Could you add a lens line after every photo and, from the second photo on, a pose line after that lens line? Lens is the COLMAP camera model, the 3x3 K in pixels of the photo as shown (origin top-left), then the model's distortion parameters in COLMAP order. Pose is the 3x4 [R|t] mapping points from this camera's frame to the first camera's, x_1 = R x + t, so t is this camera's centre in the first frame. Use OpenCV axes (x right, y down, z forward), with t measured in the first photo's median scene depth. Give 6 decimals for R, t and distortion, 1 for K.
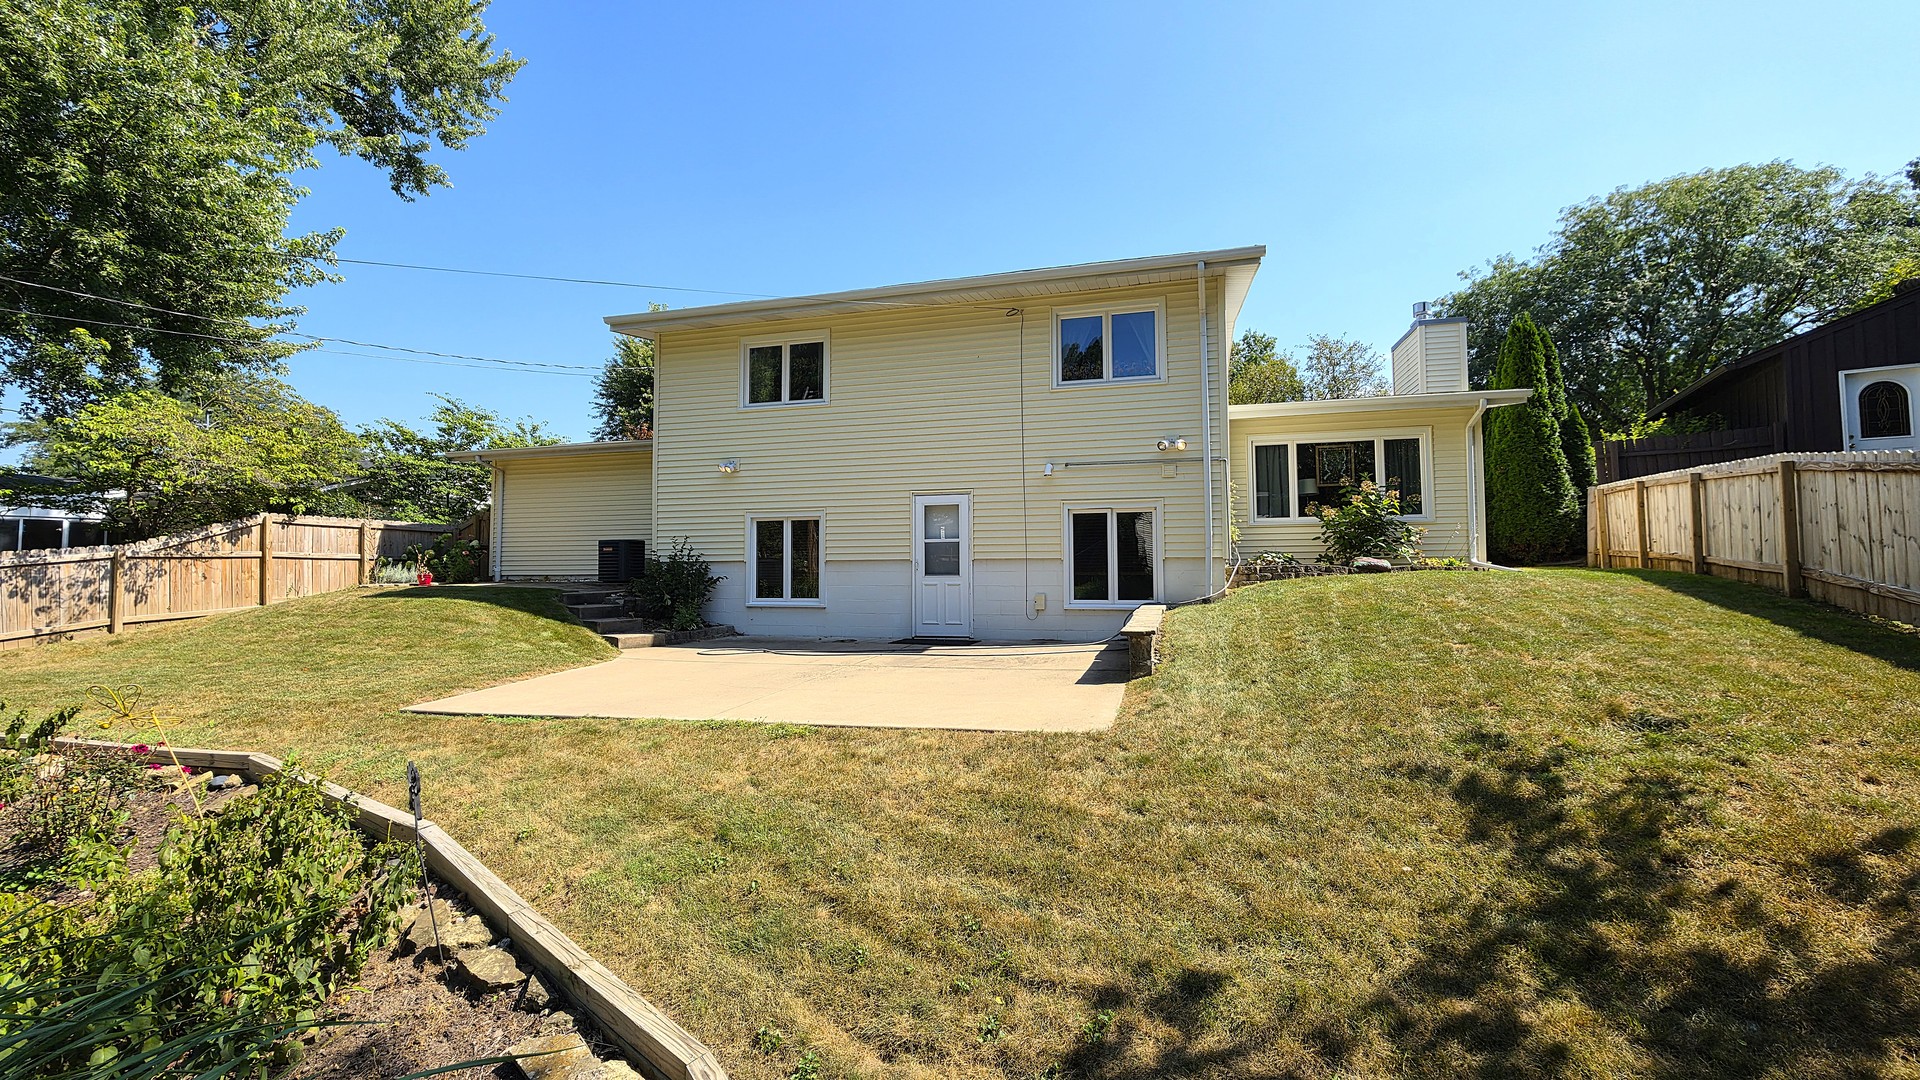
lens RADIAL K [[777.6, 0, 963.6], [0, 777.6, 525.6], [0, 0, 1]] dist [-0.001877, -0.000155]
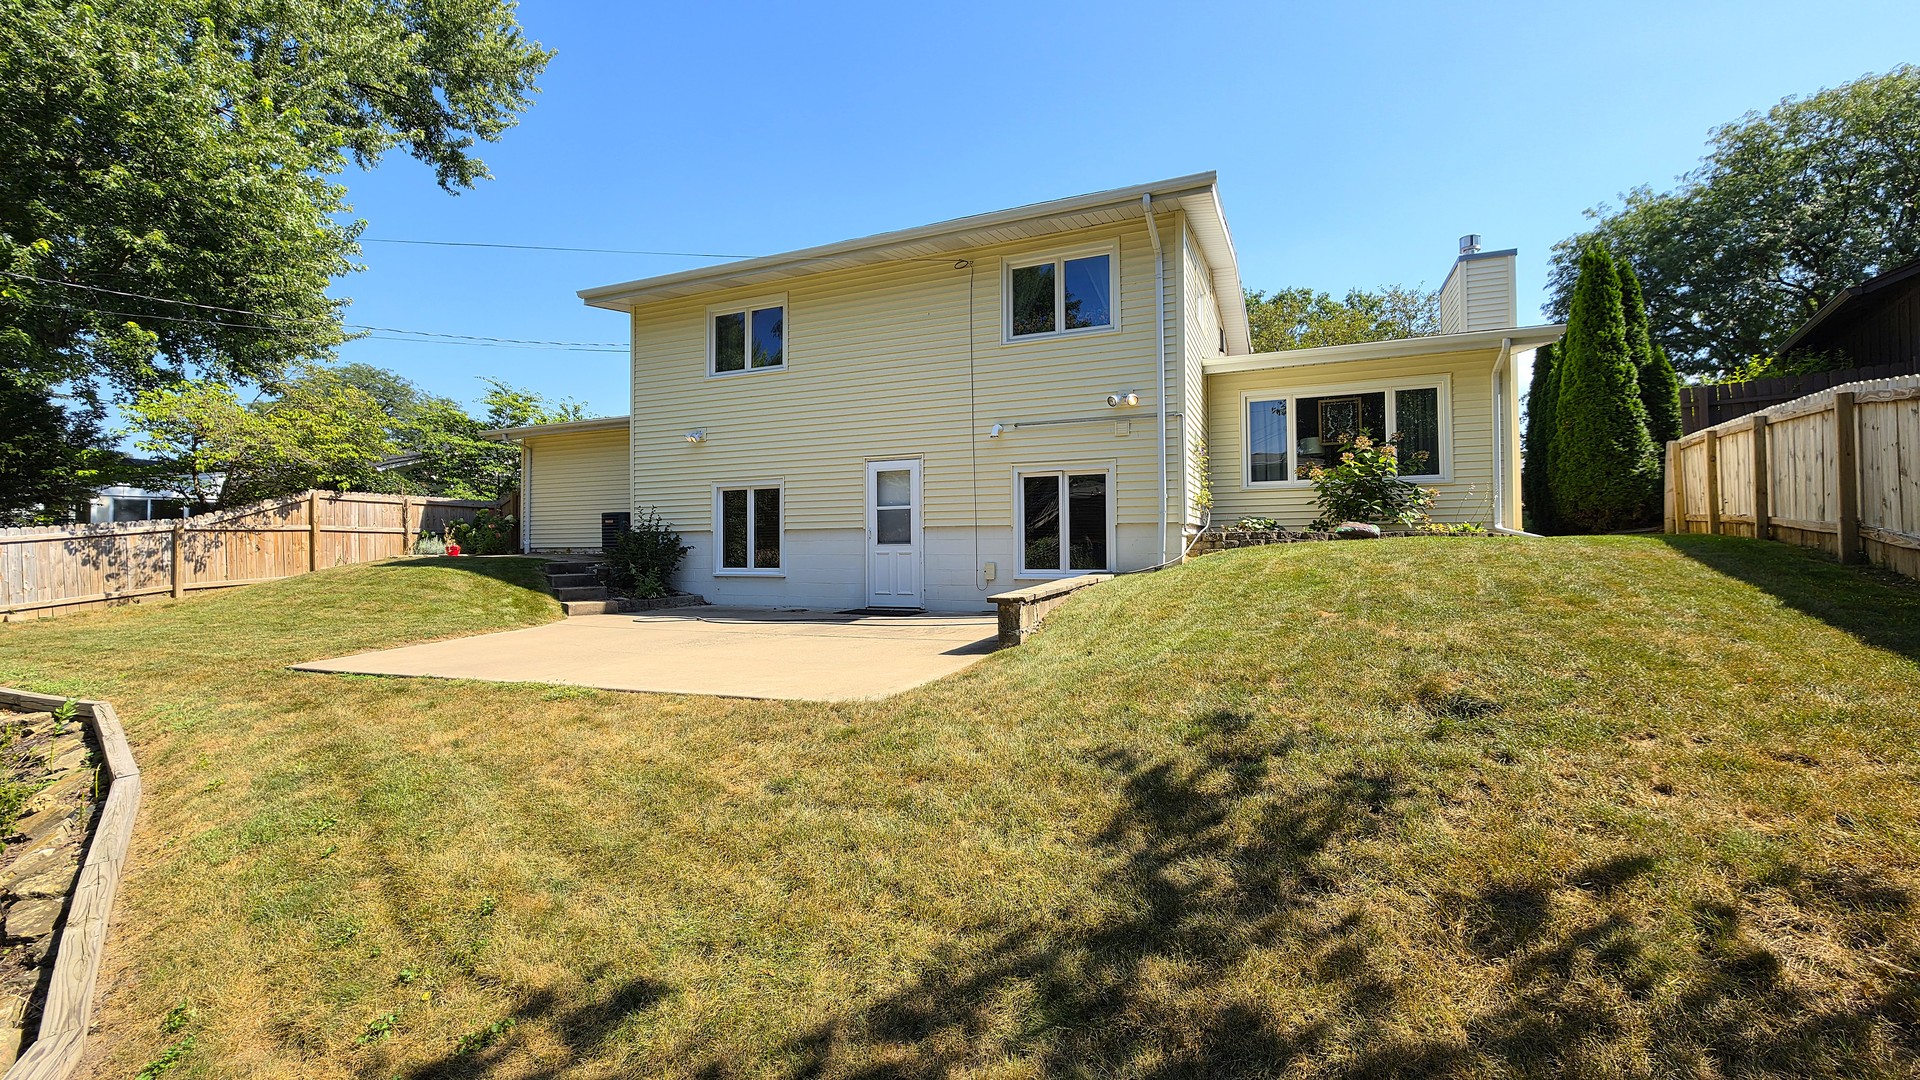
lens RADIAL K [[777.6, 0, 963.6], [0, 777.6, 525.6], [0, 0, 1]] dist [-0.001877, -0.000155]
pose [[0.990817, -0.004854, -0.135123, 0.174551], [0.008369, 0.999641, 0.025455, 0.016290], [0.134951, -0.026353, 0.990502, 0.055409]]
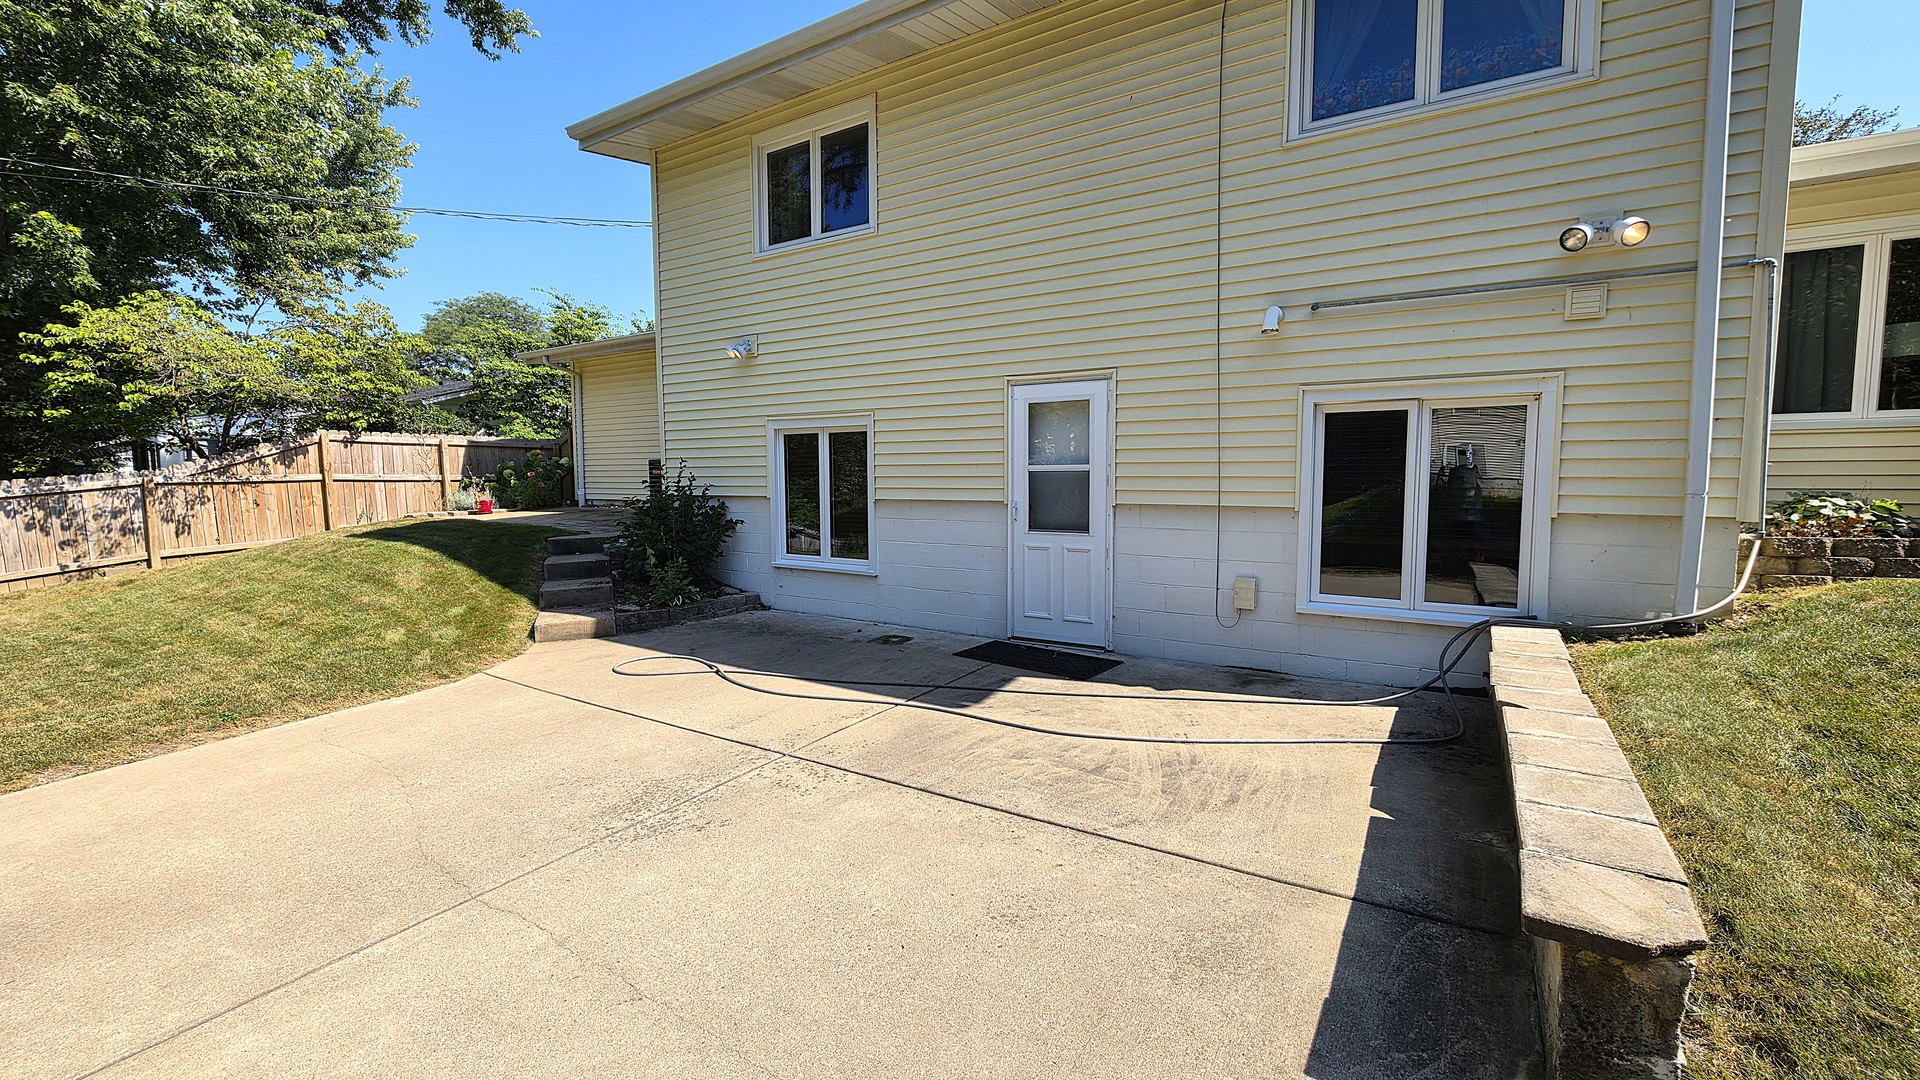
lens RADIAL K [[777.6, 0, 963.6], [0, 777.6, 525.6], [0, 0, 1]] dist [-0.001877, -0.000155]
pose [[0.956544, 0.022771, -0.290696, 0.062454], [0.013103, 0.992582, 0.120870, -0.006718], [0.291292, -0.119426, 0.949150, 0.432149]]
